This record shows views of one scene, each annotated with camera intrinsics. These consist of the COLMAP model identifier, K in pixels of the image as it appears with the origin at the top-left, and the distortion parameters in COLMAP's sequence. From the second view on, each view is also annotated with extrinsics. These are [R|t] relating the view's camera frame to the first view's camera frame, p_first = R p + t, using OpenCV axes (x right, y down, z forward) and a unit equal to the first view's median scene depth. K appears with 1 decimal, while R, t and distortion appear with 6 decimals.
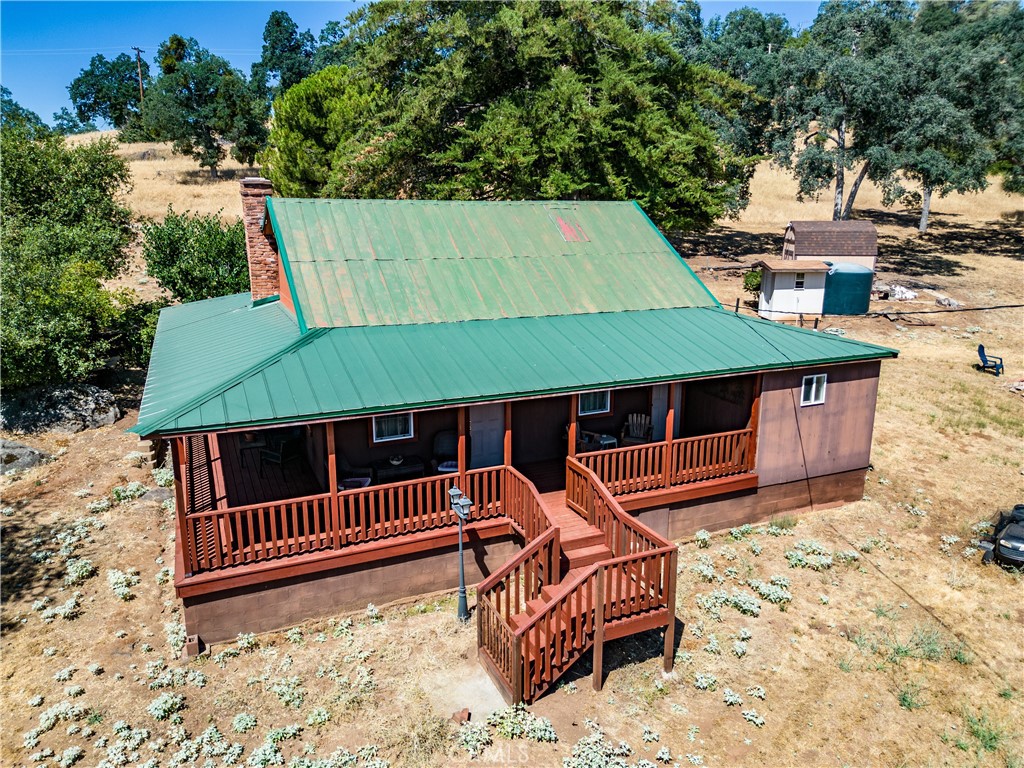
lens RADIAL K [[718.4, 0, 509.0], [0, 718.4, 381.0], [0, 0, 1]] dist [0.058888, -0.060739]
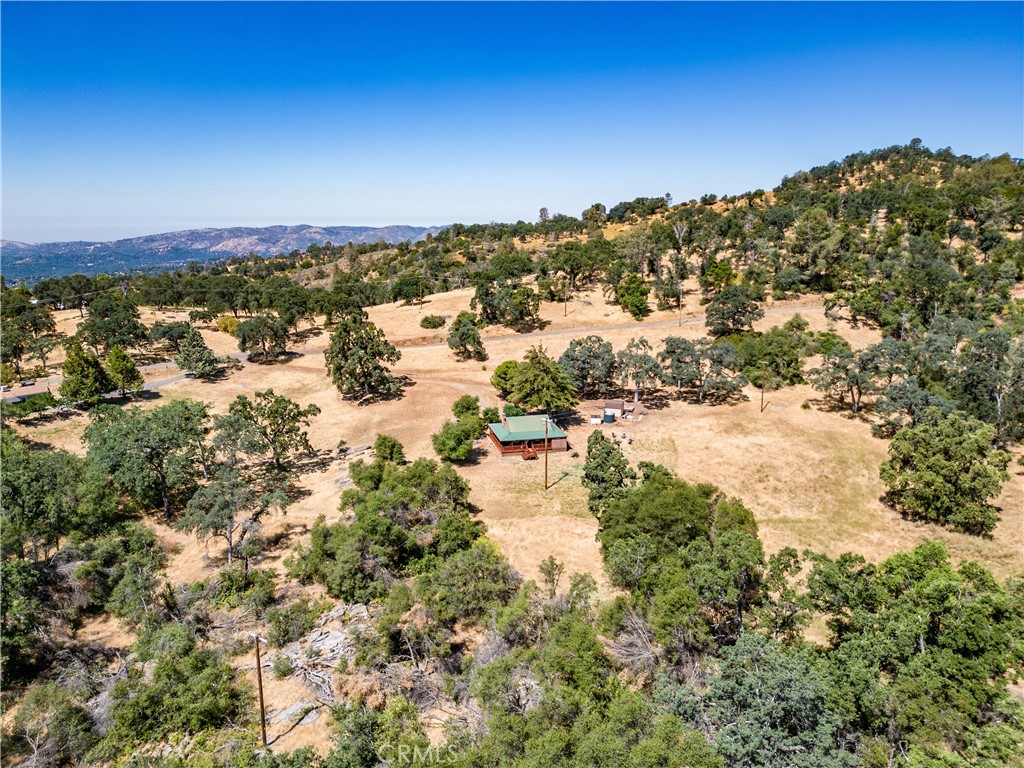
lens RADIAL K [[718.4, 0, 506.4], [0, 718.4, 379.1], [0, 0, 1]] dist [0.058888, -0.060739]
pose [[0.982633, 0.036661, -0.181904, 0.925310], [-0.040433, 0.999036, -0.017069, -0.389571], [0.181103, 0.024127, 0.983168, -5.547844]]
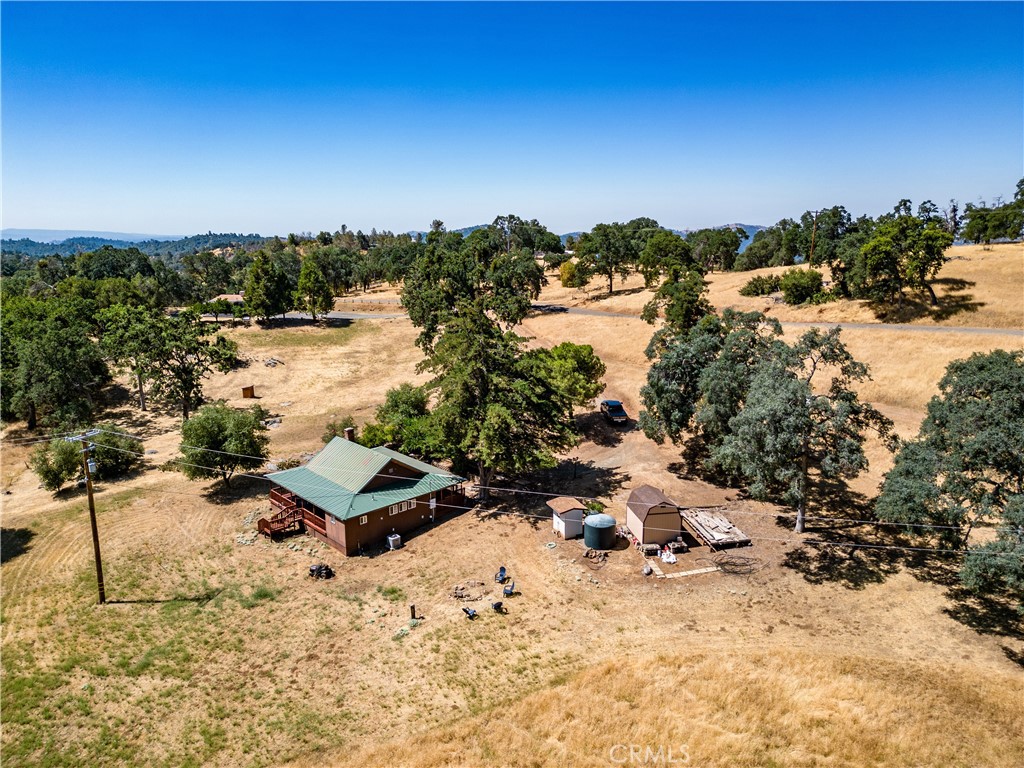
lens RADIAL K [[718.4, 0, 514.6], [0, 718.4, 383.1], [0, 0, 1]] dist [0.058888, -0.060739]
pose [[0.329829, 0.204954, -0.921524, 2.668746], [-0.216616, 0.966535, 0.137434, -0.925776], [0.918853, 0.154287, 0.363187, 0.211390]]
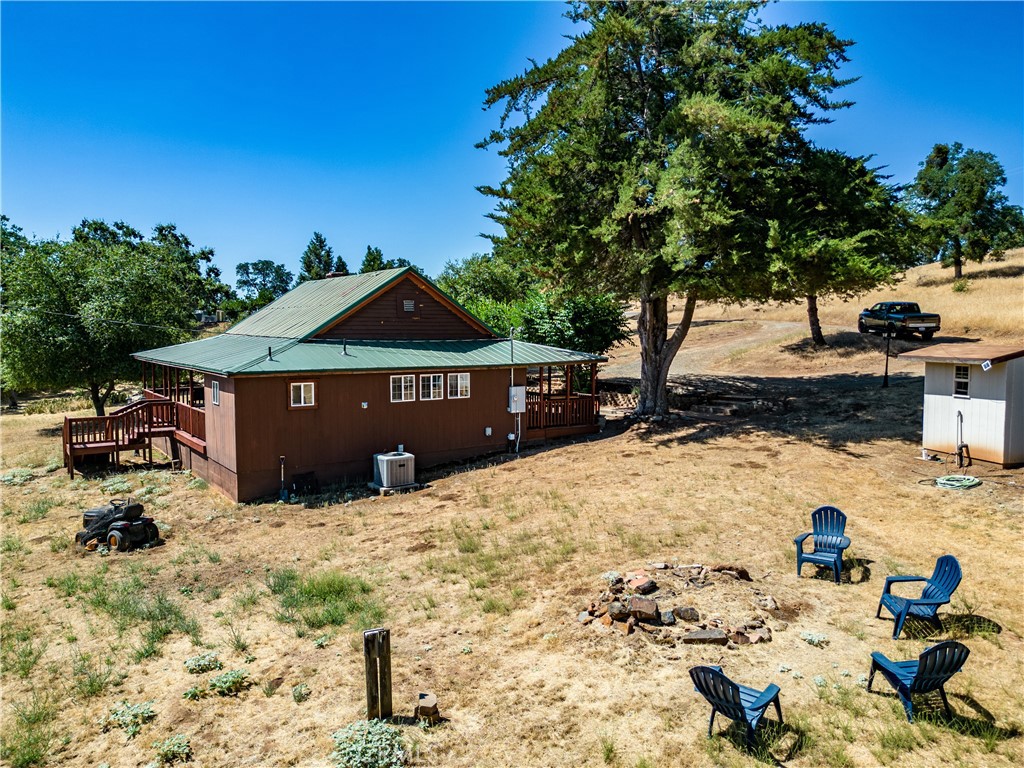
lens RADIAL K [[718.4, 0, 512.7], [0, 718.4, 382.9], [0, 0, 1]] dist [0.058888, -0.060739]
pose [[0.200563, 0.066001, -0.977455, 1.128717], [-0.226954, 0.973717, 0.019181, -0.095639], [0.953030, 0.217990, 0.210271, 0.759536]]
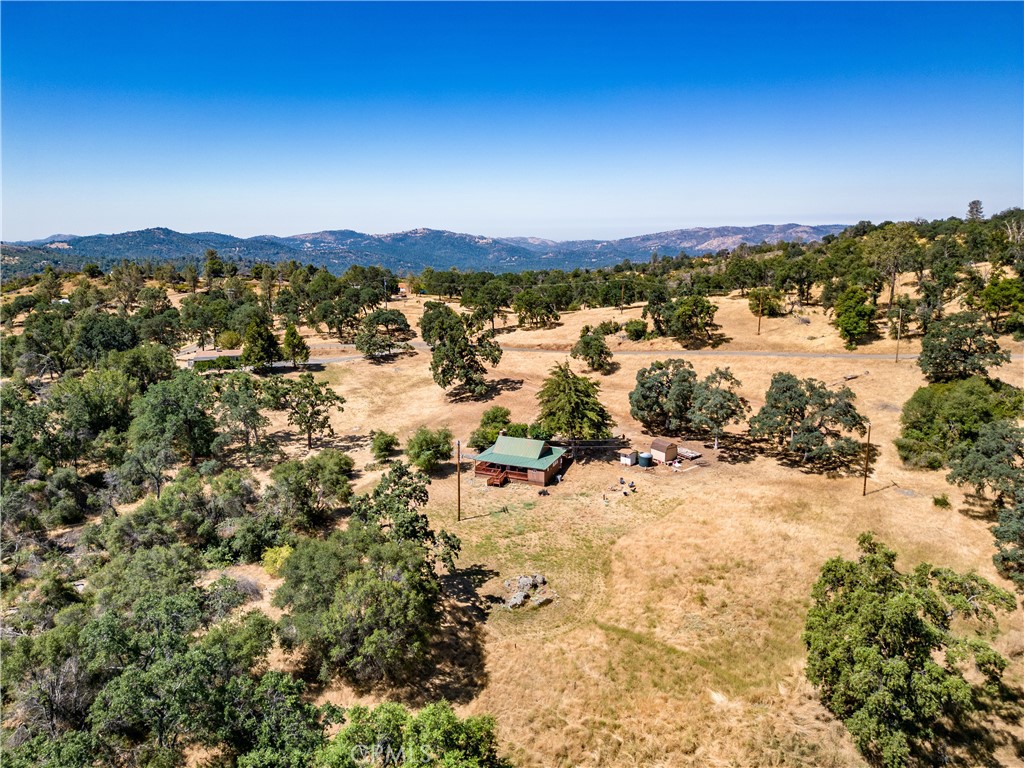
lens RADIAL K [[718.4, 0, 504.8], [0, 718.4, 385.2], [0, 0, 1]] dist [0.058888, -0.060739]
pose [[0.676093, 0.158898, -0.719478, 3.852578], [-0.167897, 0.984004, 0.059546, -0.901189], [0.717432, 0.080540, 0.691958, -3.295626]]
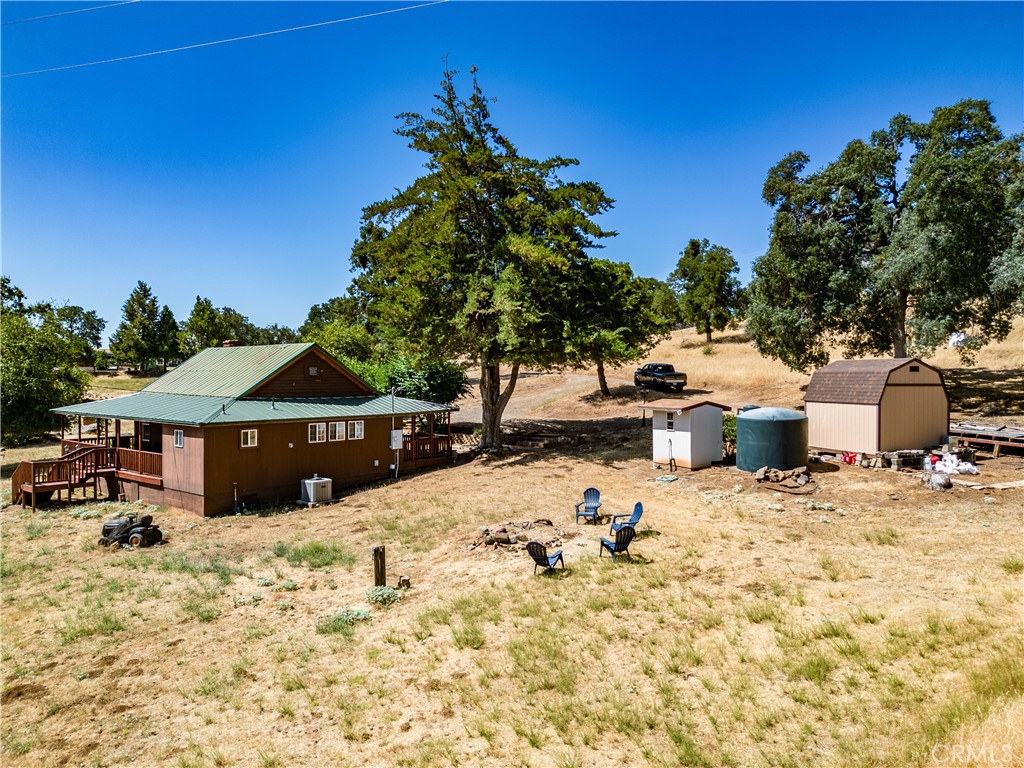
lens RADIAL K [[718.4, 0, 514.9], [0, 718.4, 378.6], [0, 0, 1]] dist [0.058888, -0.060739]
pose [[0.437841, -0.002130, -0.899050, 1.489818], [-0.207380, 0.972791, -0.103300, -0.074055], [0.874808, 0.231674, 0.425486, 0.569880]]
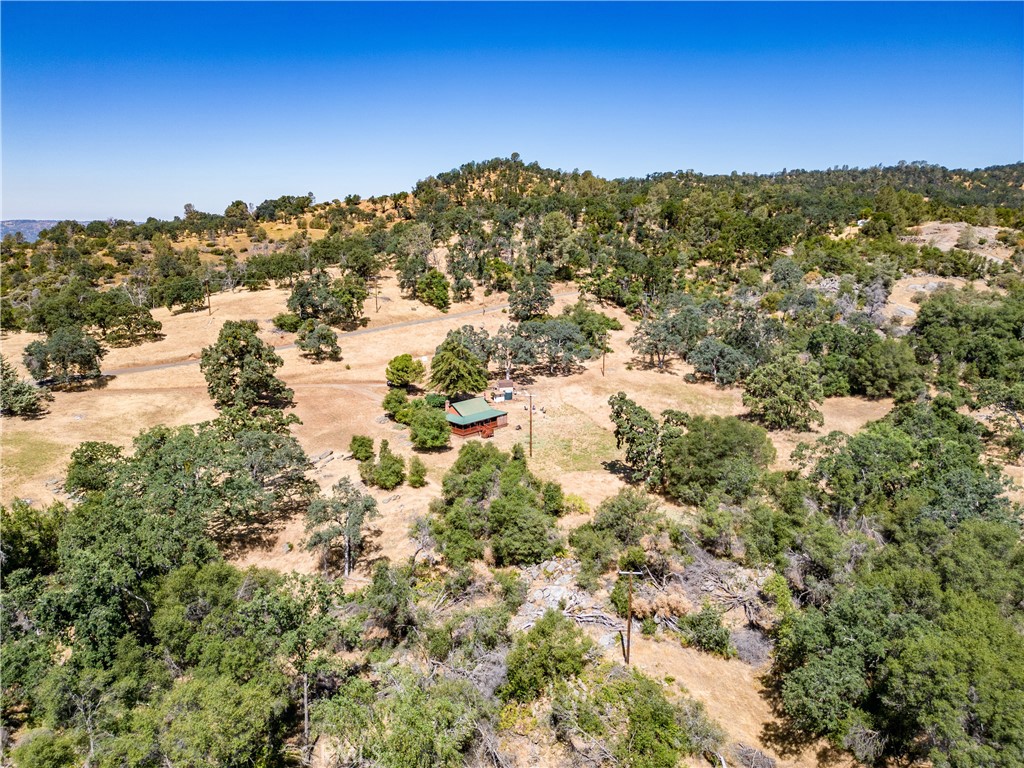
lens RADIAL K [[718.4, 0, 518.4], [0, 718.4, 386.4], [0, 0, 1]] dist [0.058888, -0.060739]
pose [[0.922883, -0.083715, 0.375870, -2.153919], [0.087495, 0.996140, 0.007033, -0.317891], [-0.375008, 0.026396, 0.926646, -5.824917]]
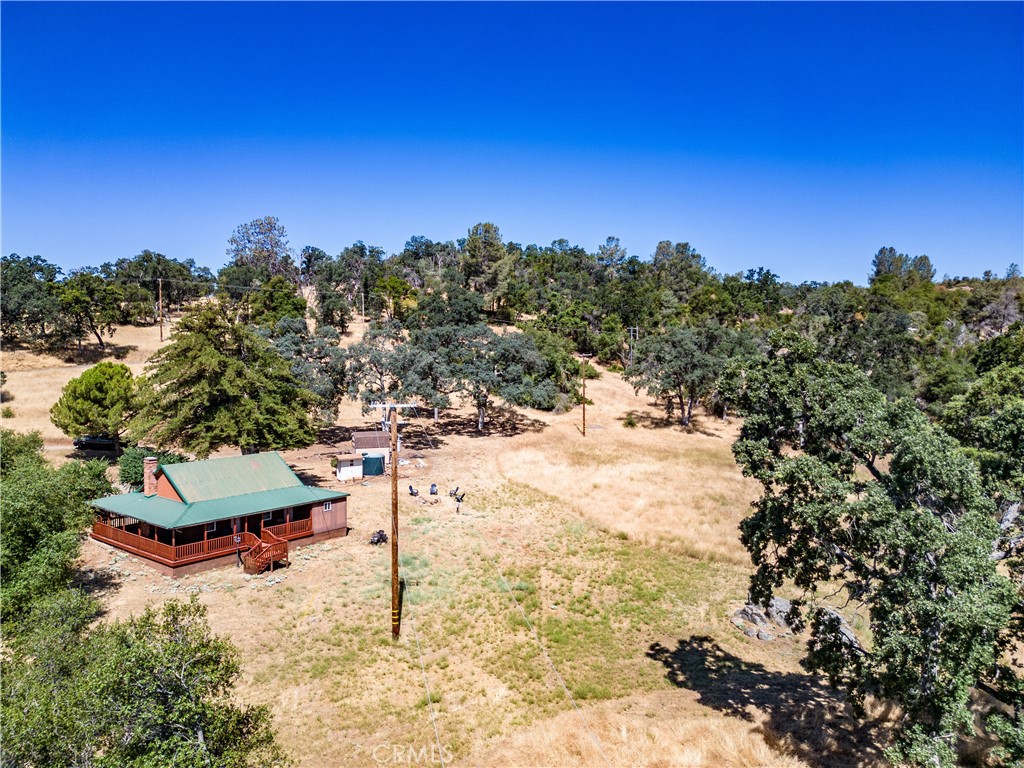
lens RADIAL K [[718.4, 0, 518.3], [0, 718.4, 377.7], [0, 0, 1]] dist [0.058888, -0.060739]
pose [[0.884022, -0.014906, 0.467208, -0.281531], [0.107125, 0.979351, -0.171450, 0.066919], [-0.455005, 0.201616, 0.867365, -1.779618]]
